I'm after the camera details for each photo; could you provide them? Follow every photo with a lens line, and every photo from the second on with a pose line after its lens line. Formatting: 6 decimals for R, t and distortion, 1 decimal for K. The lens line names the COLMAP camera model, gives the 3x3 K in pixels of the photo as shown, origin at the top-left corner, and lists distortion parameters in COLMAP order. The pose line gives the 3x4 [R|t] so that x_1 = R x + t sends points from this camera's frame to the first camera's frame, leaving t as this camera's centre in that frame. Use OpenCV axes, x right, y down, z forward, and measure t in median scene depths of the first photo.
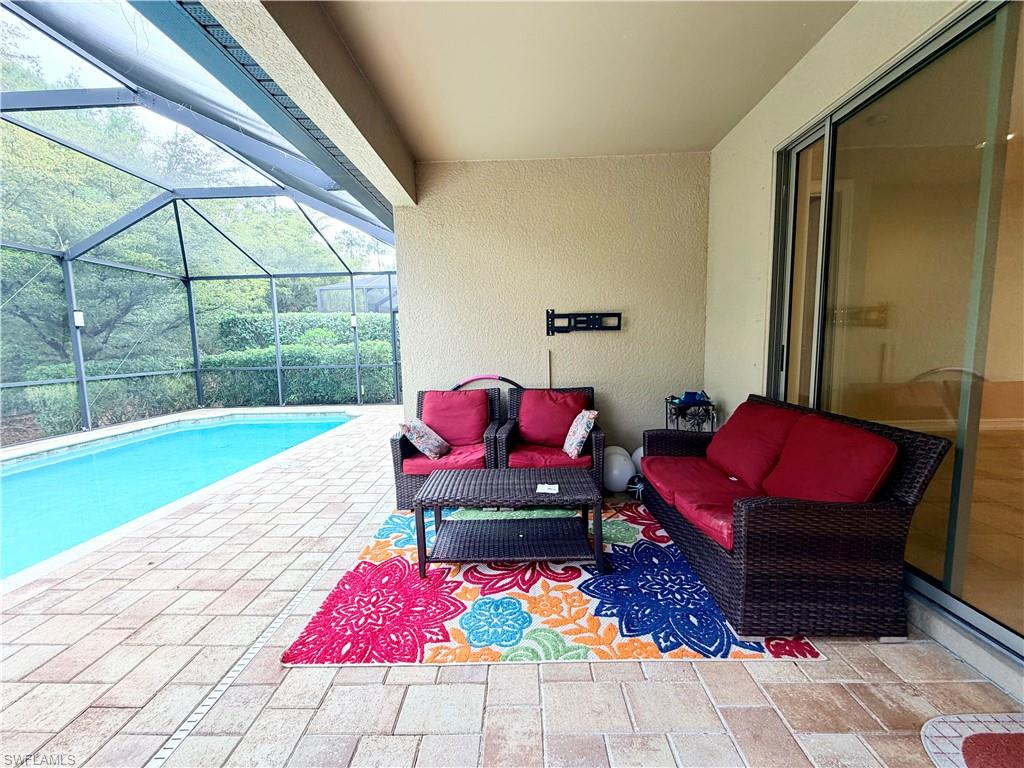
lens RADIAL K [[406.5, 0, 510.1], [0, 406.5, 384.6], [0, 0, 1]] dist [0.002252, -0.000110]
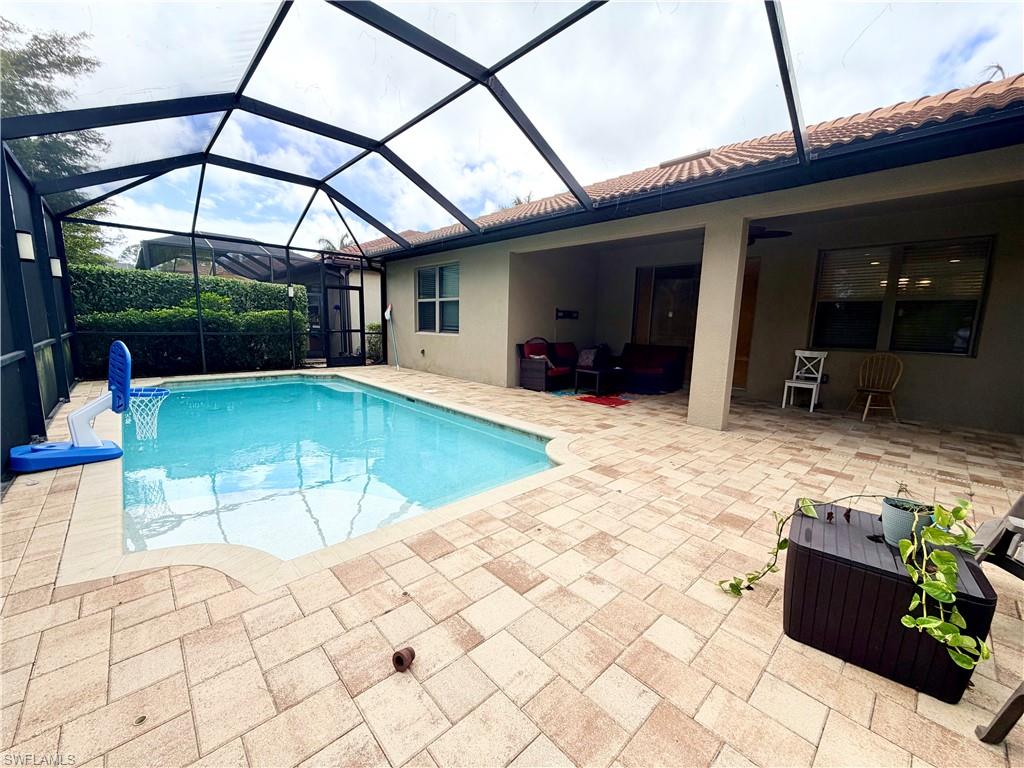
lens RADIAL K [[406.5, 0, 510.1], [0, 406.5, 384.6], [0, 0, 1]] dist [0.002252, -0.000110]
pose [[0.709541, -0.069105, 0.701268, -2.699539], [0.028410, 0.997176, 0.069519, 0.120518], [-0.704092, -0.029403, 0.709500, -0.699998]]
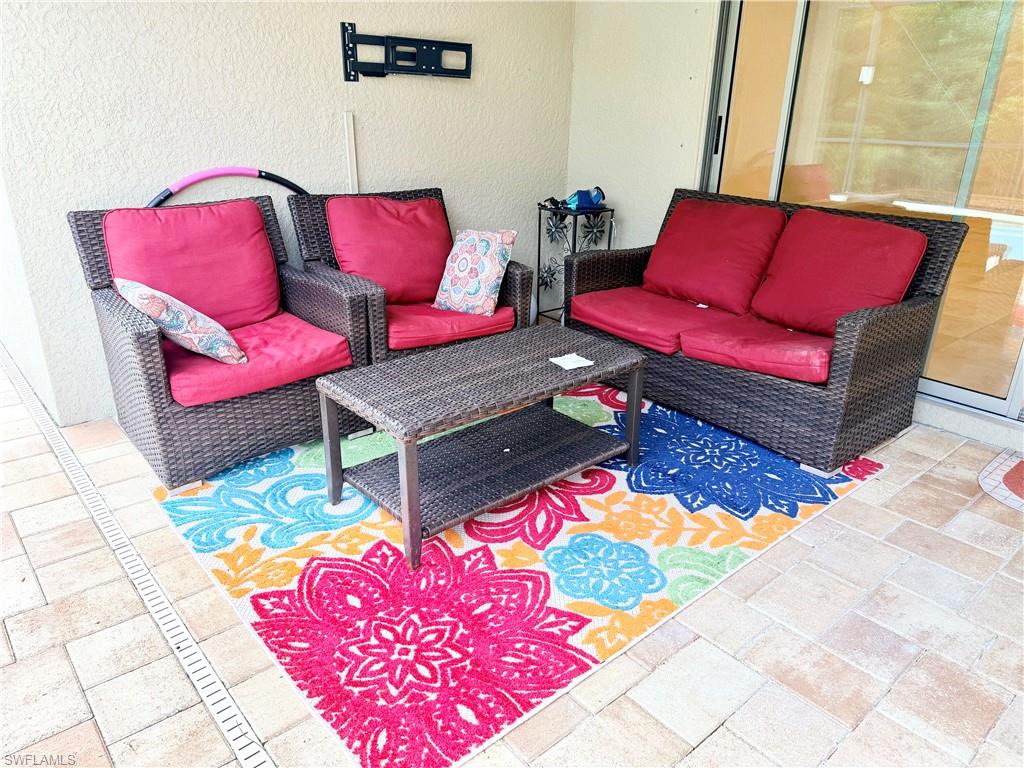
lens RADIAL K [[715.9, 0, 512.0], [0, 715.9, 384.0], [0, 0, 1]] dist [0.115033, -0.170785]
pose [[0.737636, -0.208756, 0.642116, -0.630931], [0.030368, 0.960299, 0.277314, -0.010953], [-0.674515, -0.185057, 0.714691, 0.270795]]
